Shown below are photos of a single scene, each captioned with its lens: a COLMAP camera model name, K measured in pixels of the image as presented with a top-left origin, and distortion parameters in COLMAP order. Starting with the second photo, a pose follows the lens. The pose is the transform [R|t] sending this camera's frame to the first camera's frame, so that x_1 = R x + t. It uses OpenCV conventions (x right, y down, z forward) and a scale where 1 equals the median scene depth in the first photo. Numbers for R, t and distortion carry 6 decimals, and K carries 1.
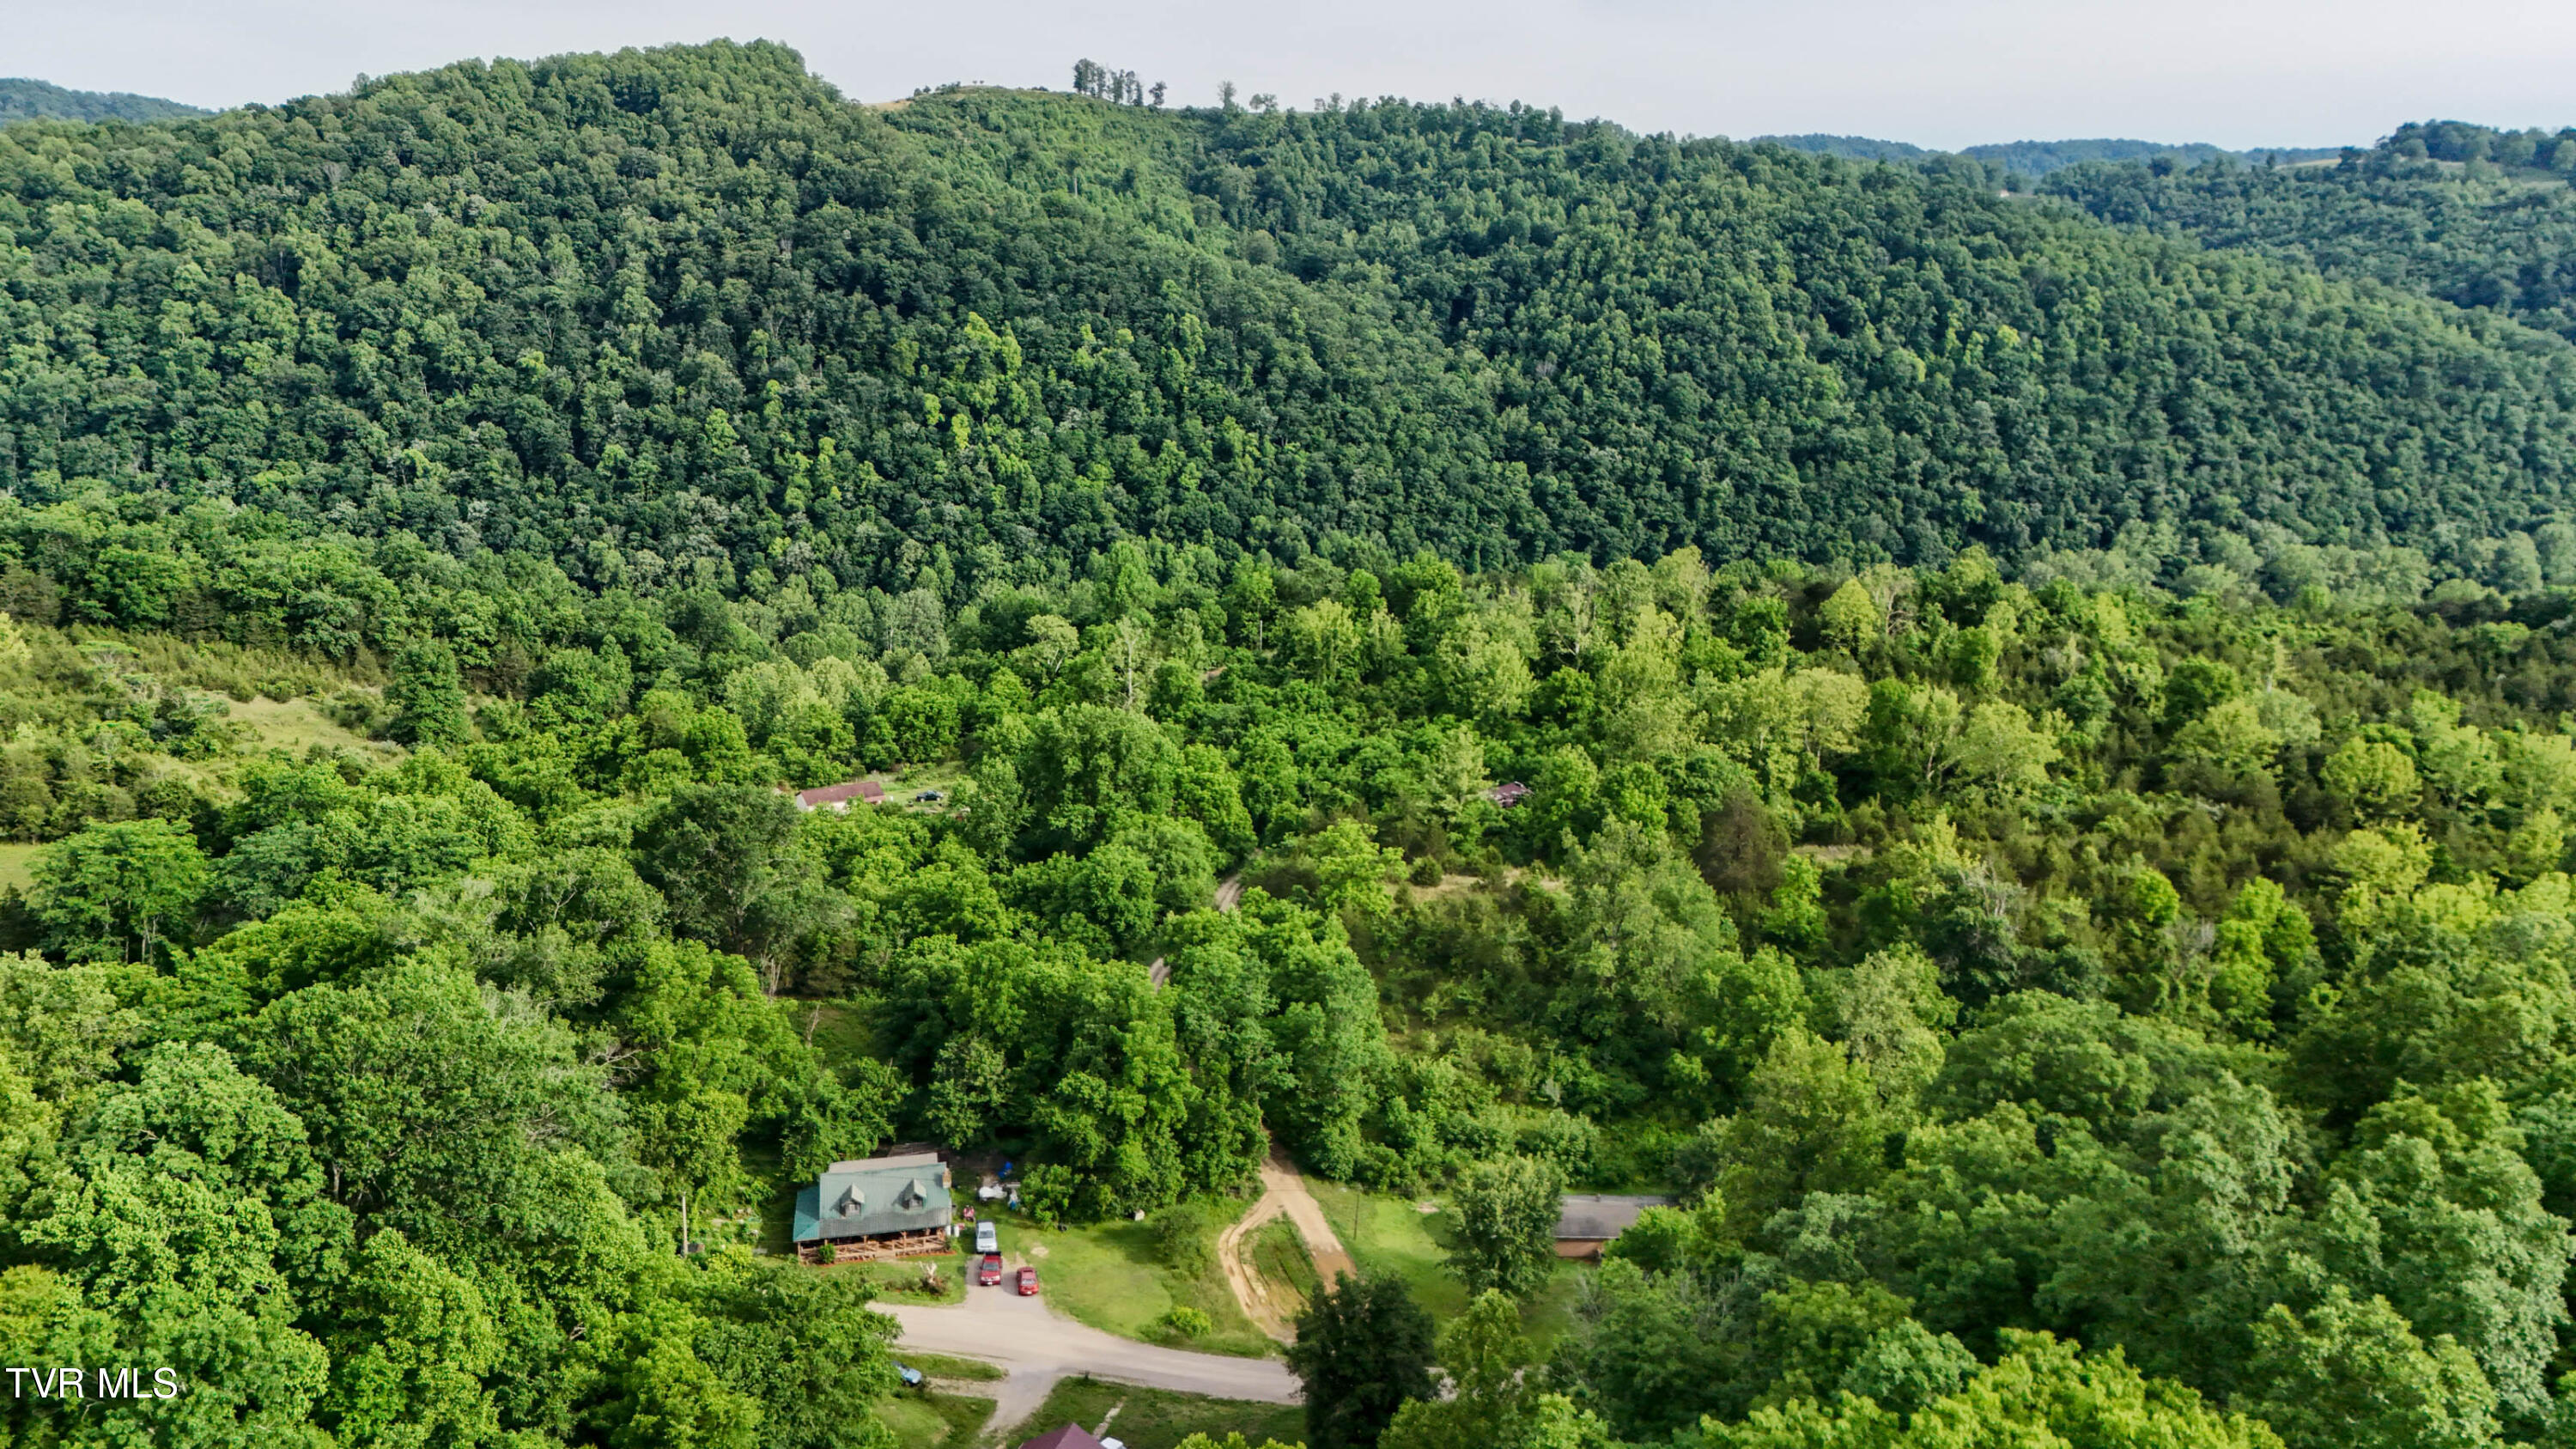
lens RADIAL K [[1887.0, 0, 1293.4], [0, 1887.0, 721.1], [0, 0, 1]] dist [0.082480, -0.076613]
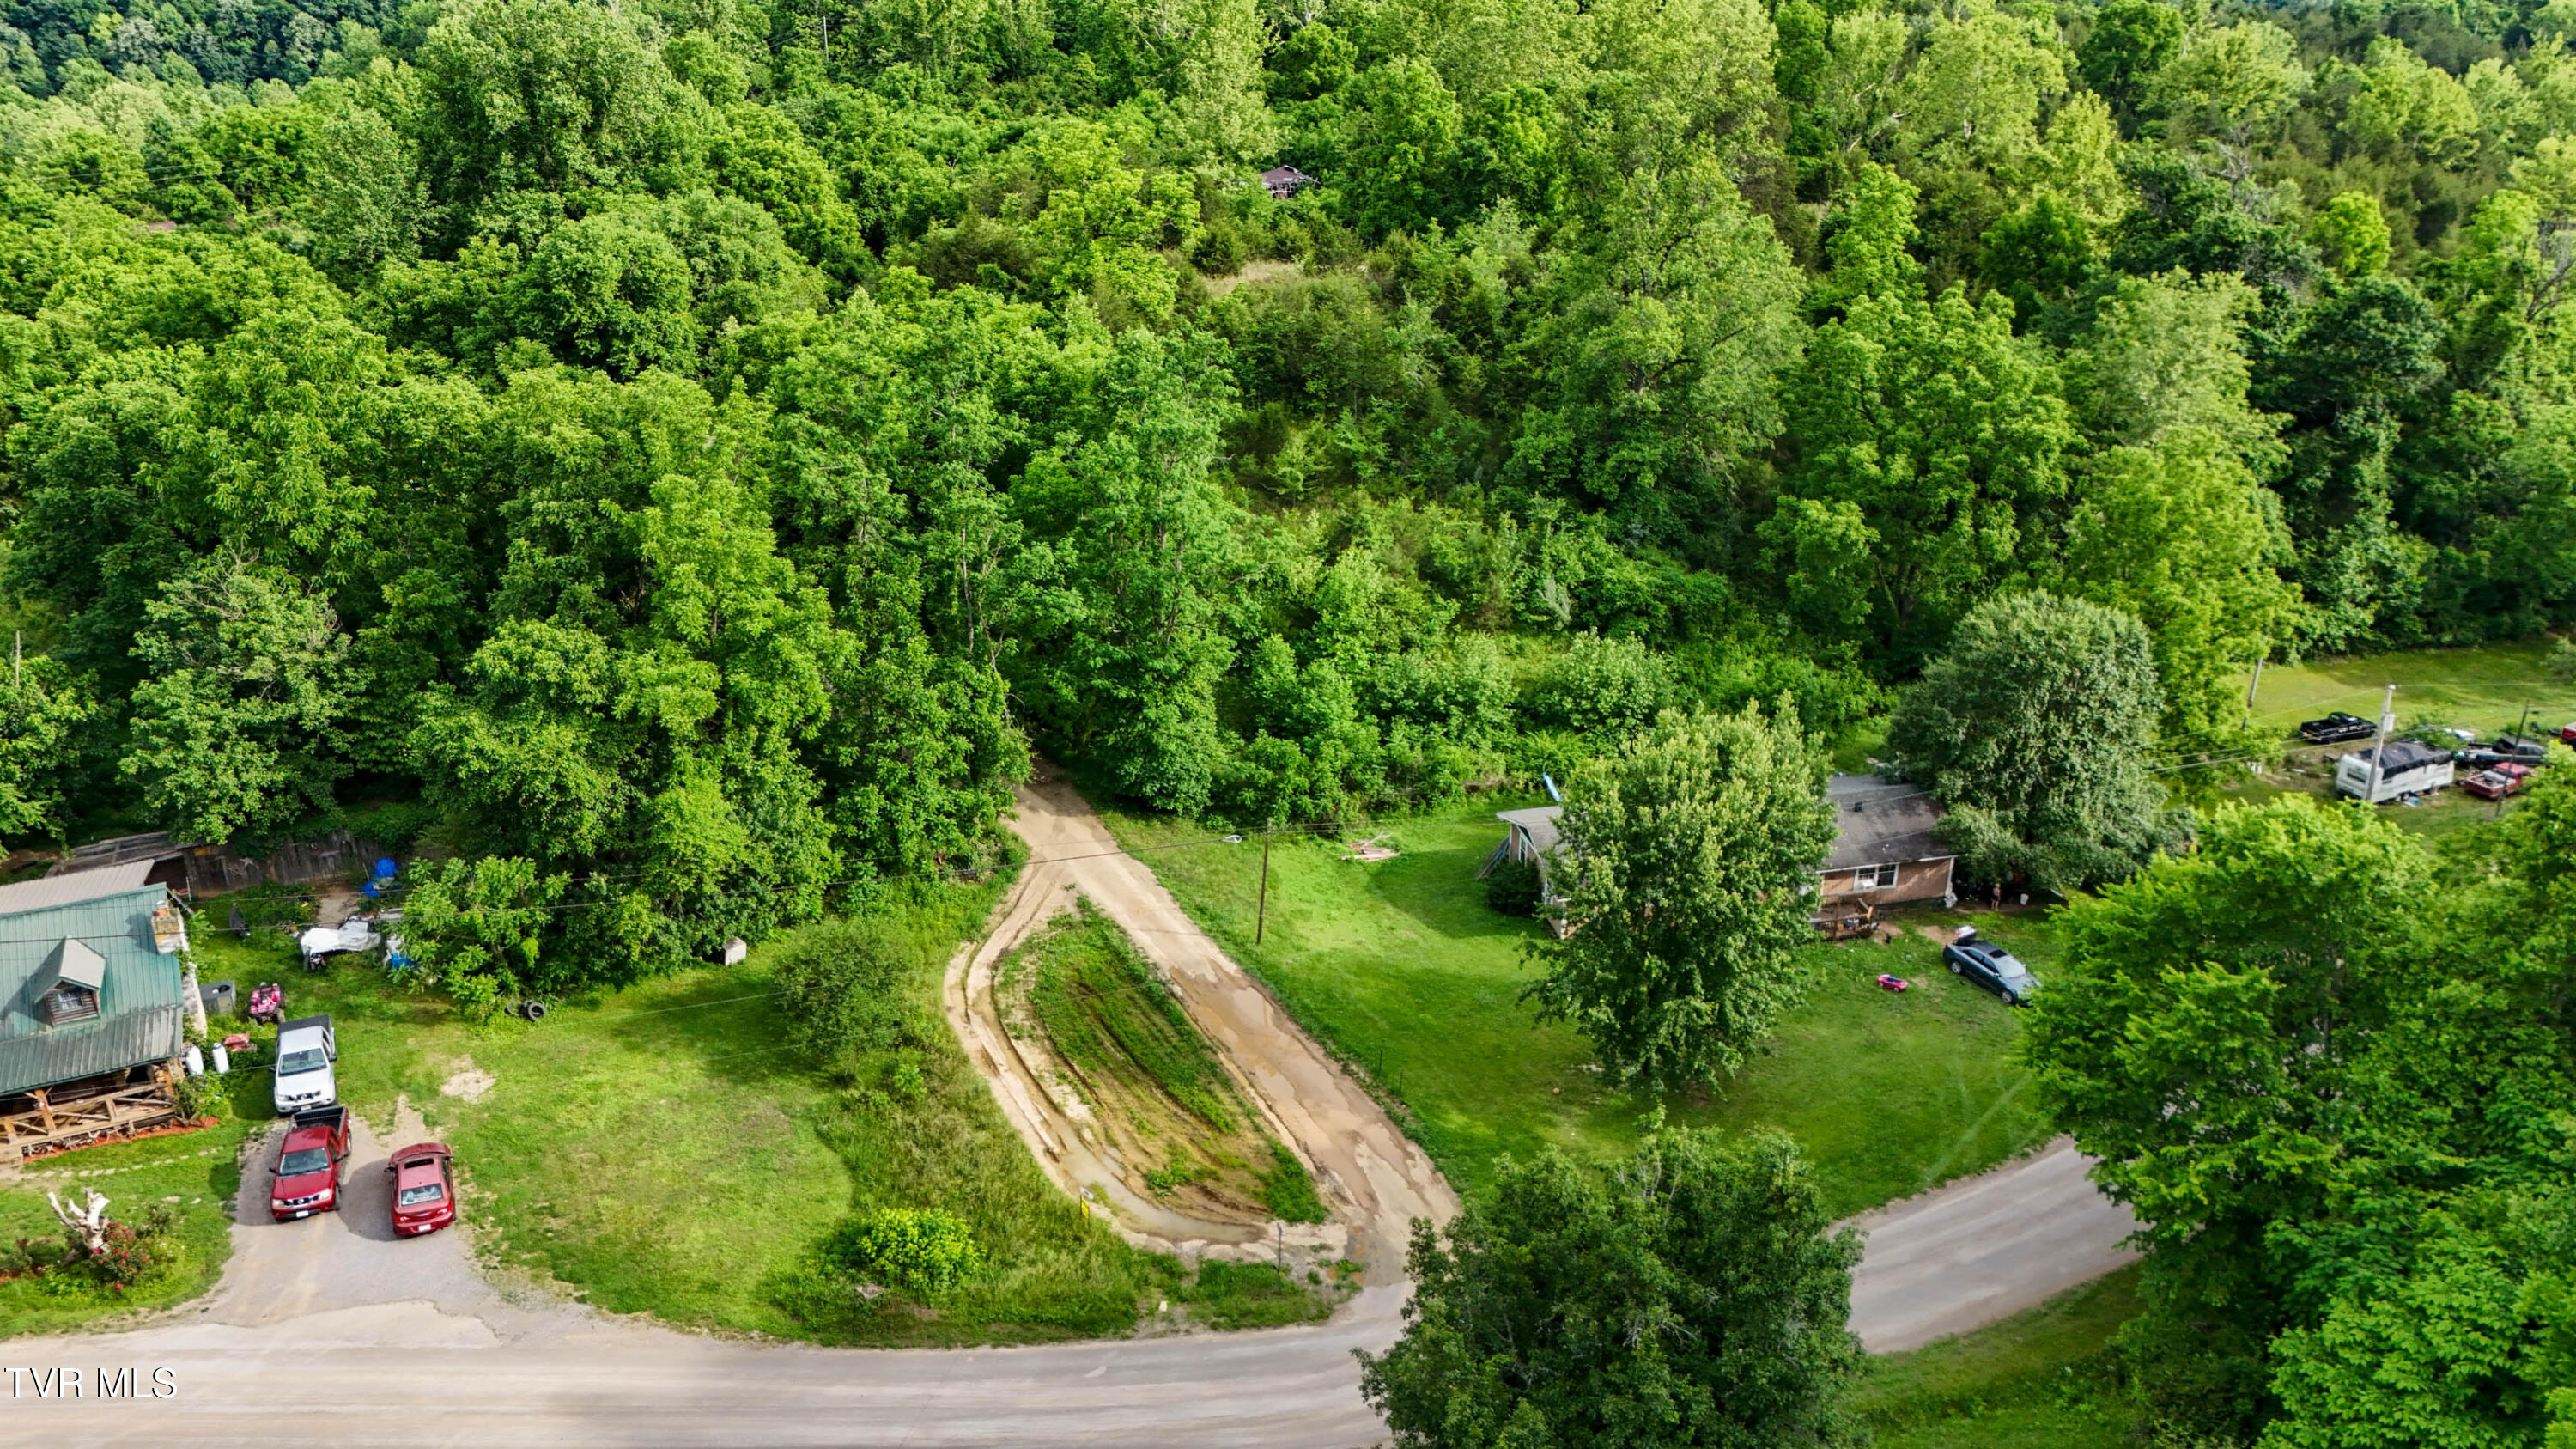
lens RADIAL K [[1910.3, 0, 1339.5], [0, 1910.3, 744.4], [0, 0, 1]] dist [0.092116, -0.108780]
pose [[0.969850, -0.097169, 0.223494, -0.041992], [0.046776, 0.974245, 0.220588, 0.127114], [-0.239172, -0.203483, 0.949416, 0.564975]]
